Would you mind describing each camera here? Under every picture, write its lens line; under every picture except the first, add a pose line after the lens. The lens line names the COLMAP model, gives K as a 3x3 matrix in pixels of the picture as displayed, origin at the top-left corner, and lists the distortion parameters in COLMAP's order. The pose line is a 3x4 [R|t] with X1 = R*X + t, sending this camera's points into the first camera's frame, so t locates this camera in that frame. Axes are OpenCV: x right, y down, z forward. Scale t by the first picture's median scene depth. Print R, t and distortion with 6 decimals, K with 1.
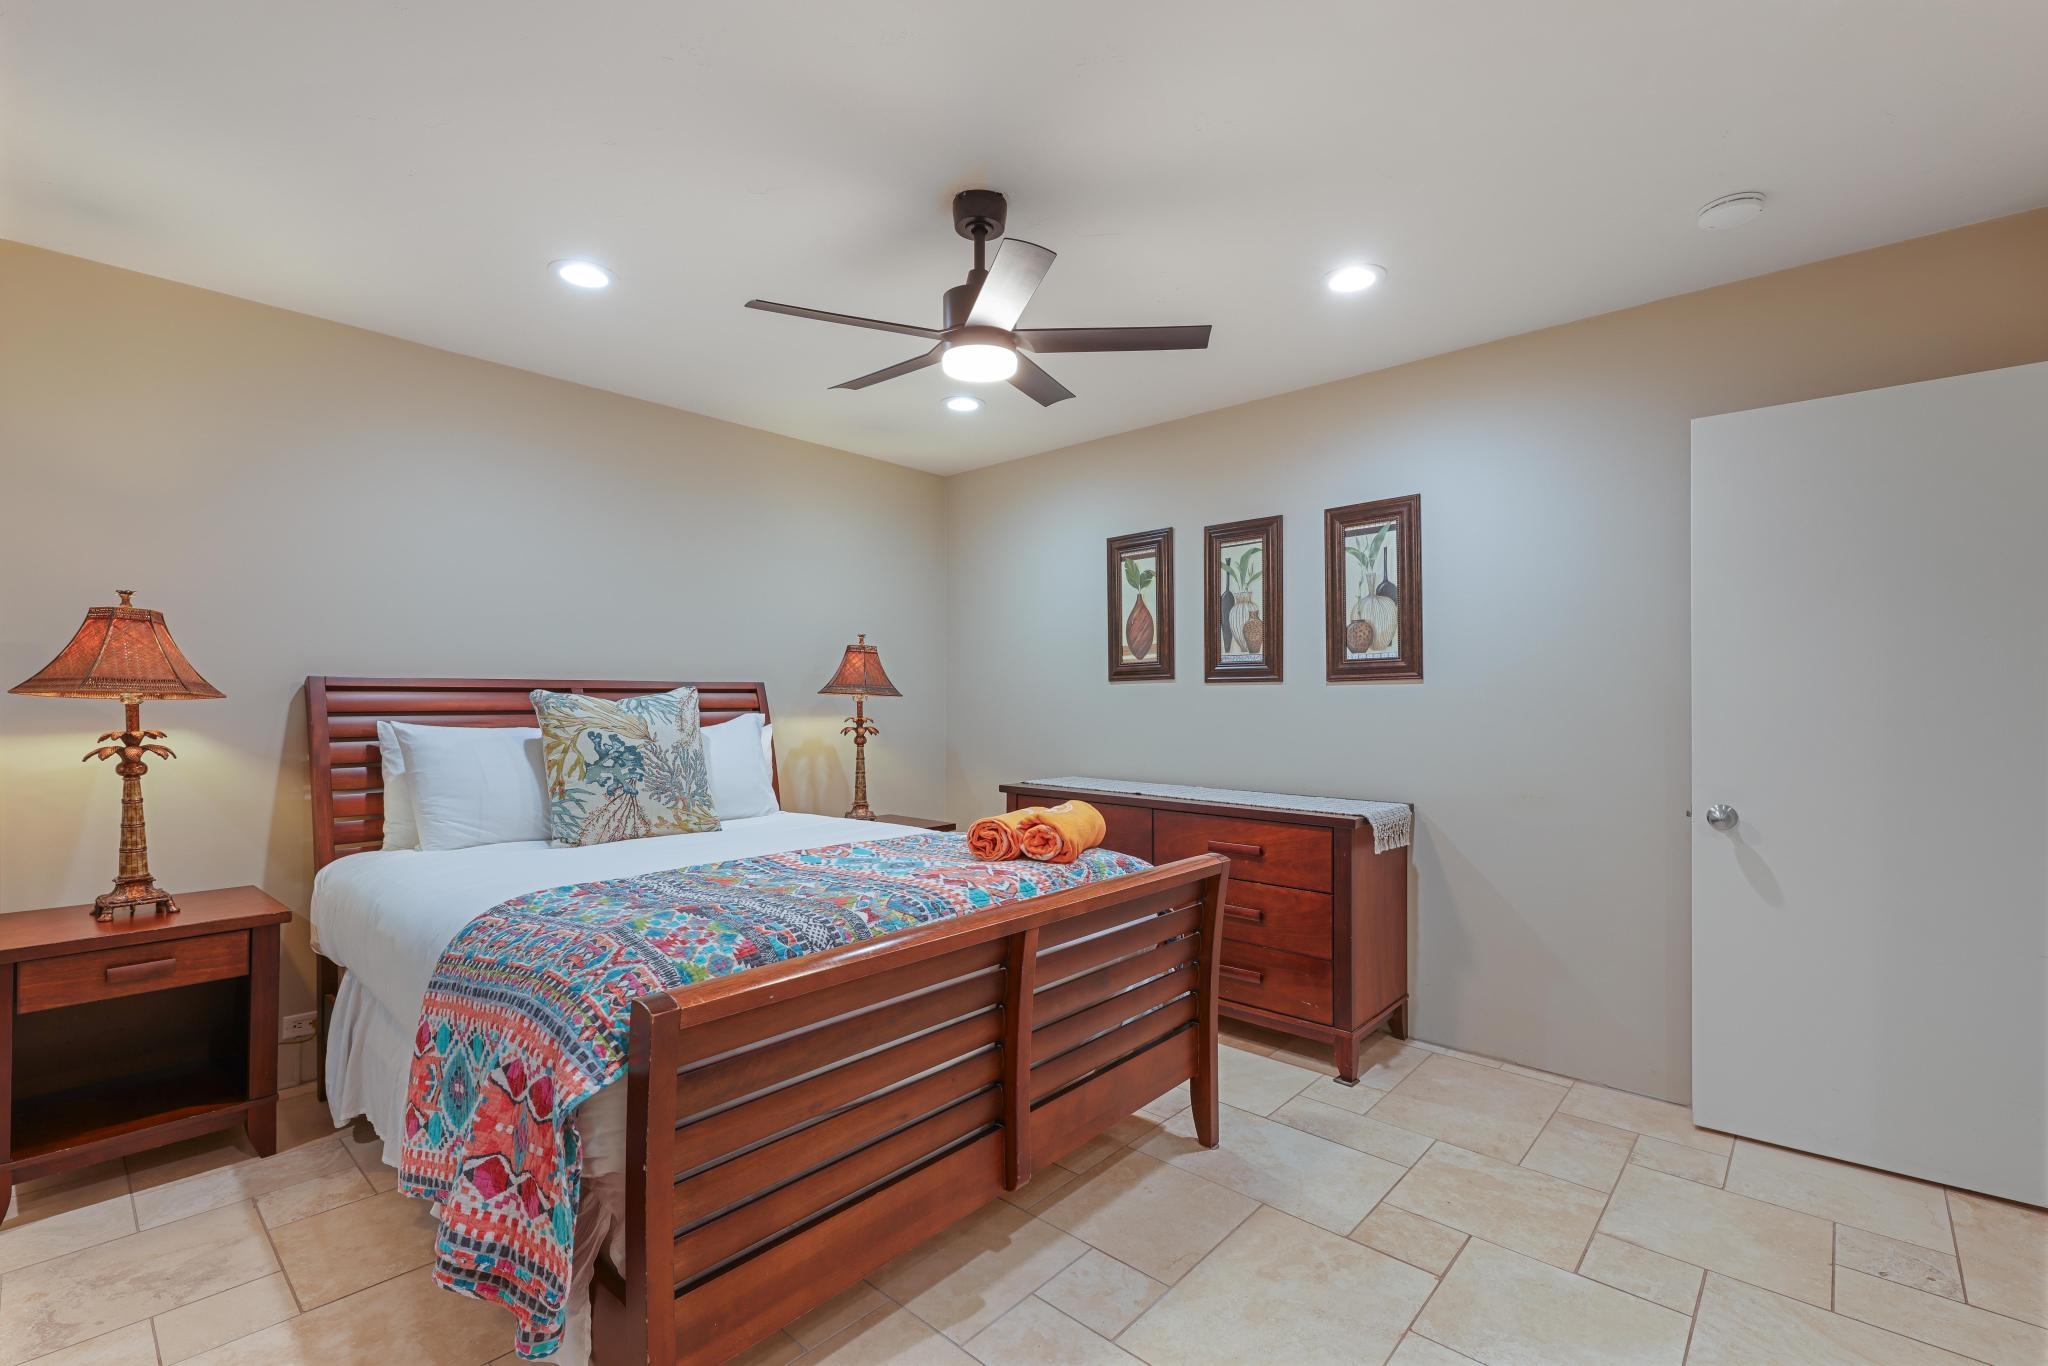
lens RADIAL K [[902.1, 0, 1020.5], [0, 902.1, 697.1], [0, 0, 1]] dist [0.000428, -0.000254]
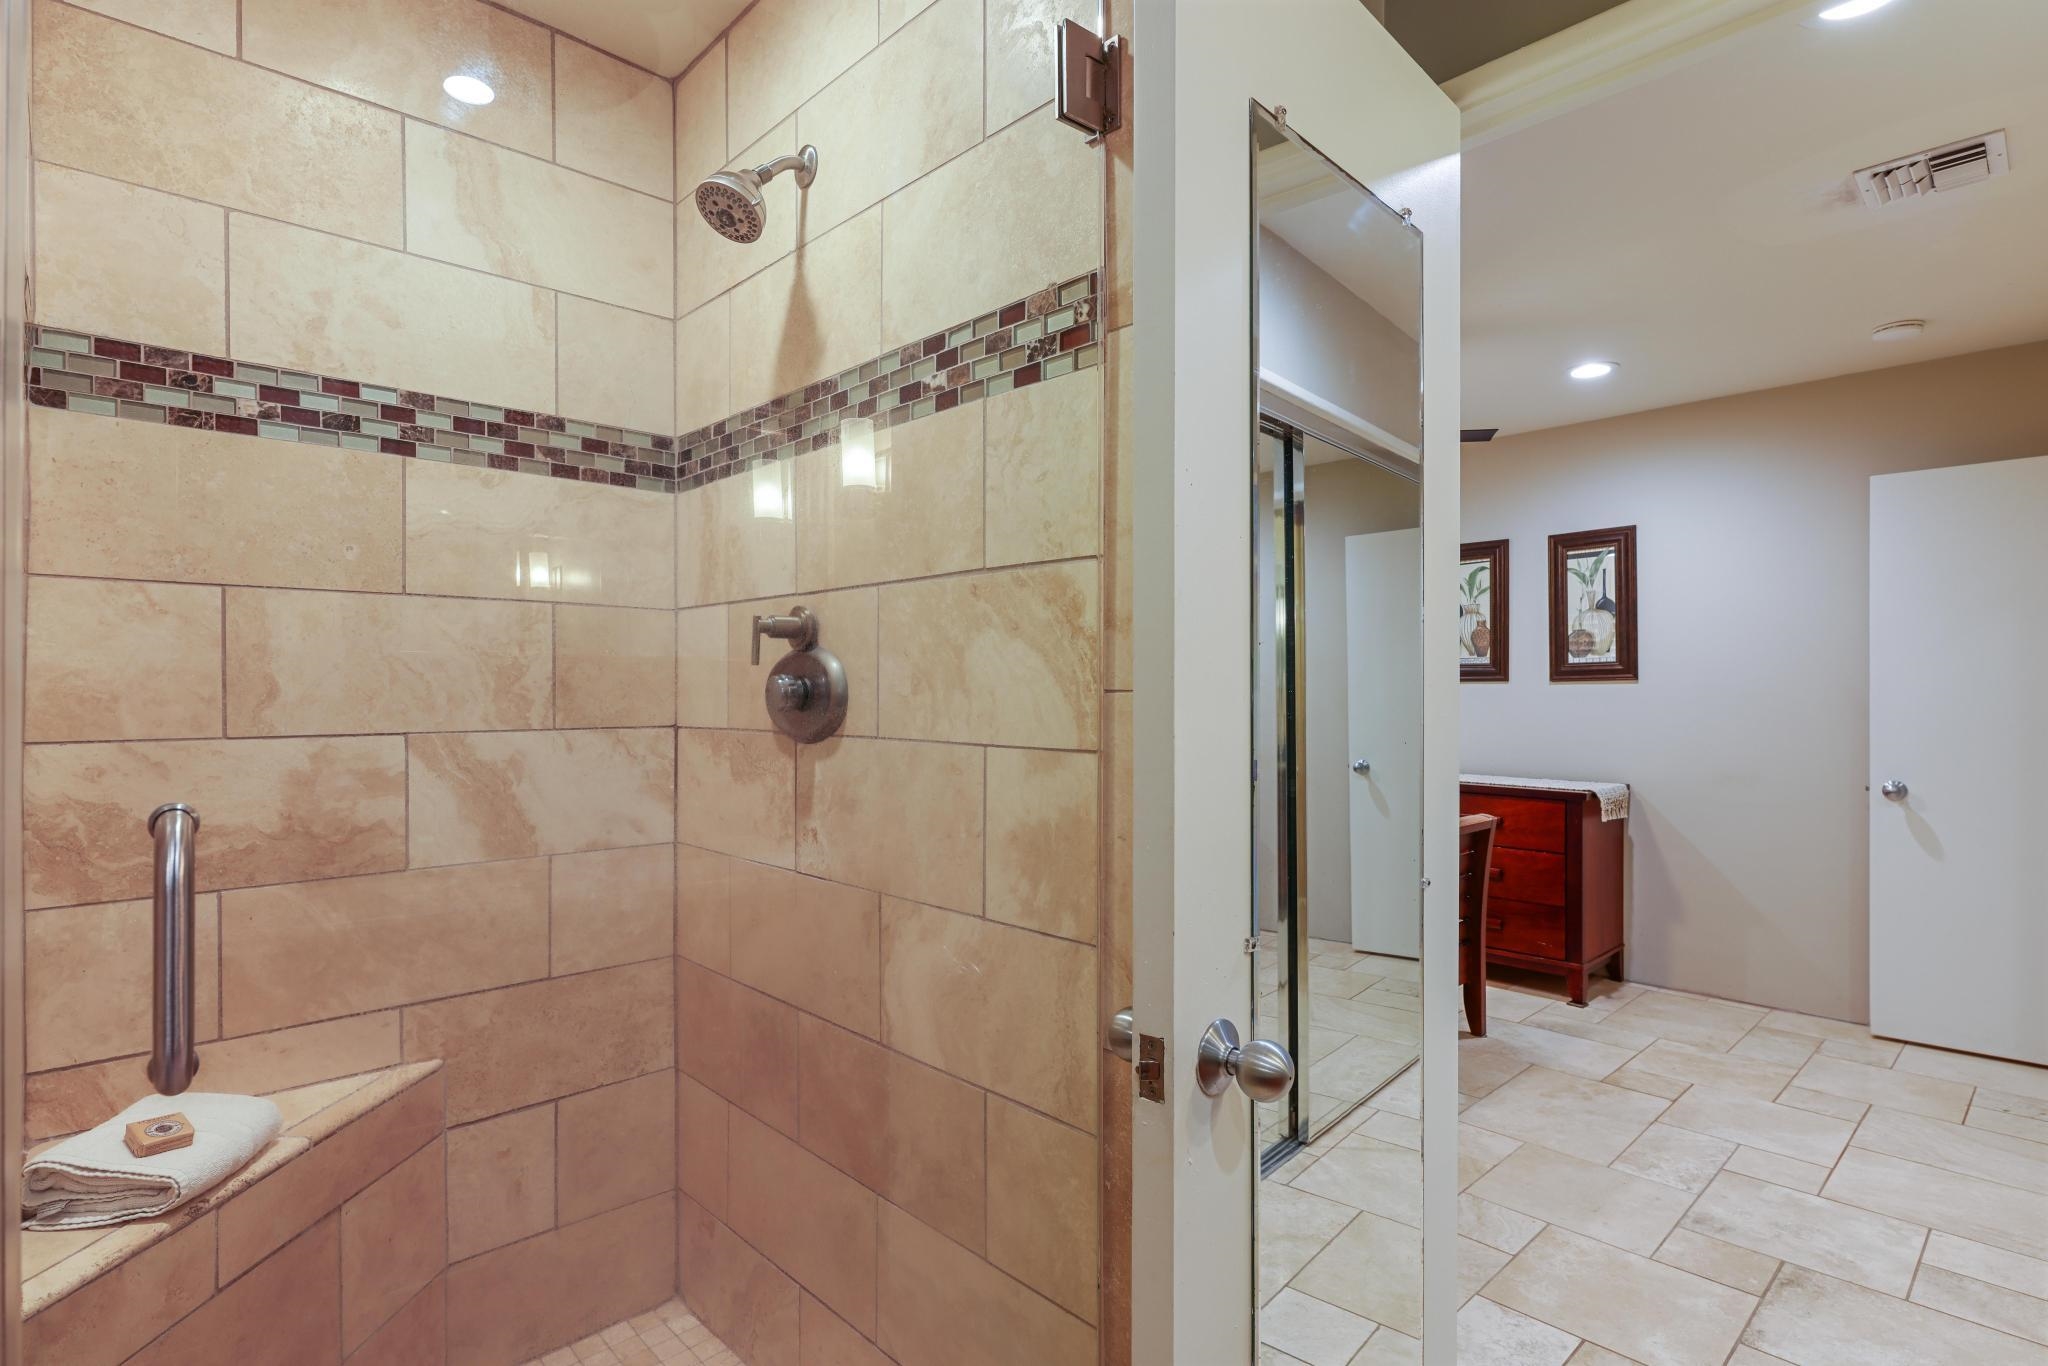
lens RADIAL K [[1033.5, 0, 1024.5], [0, 1033.5, 690.8], [0, 0, 1]] dist [0.002964, 0.001394]
pose [[0.997403, 0.004144, -0.071899, -0.279016], [-0.004272, 0.999990, -0.001633, -0.000079], [0.071891, 0.001936, 0.997411, -0.446327]]
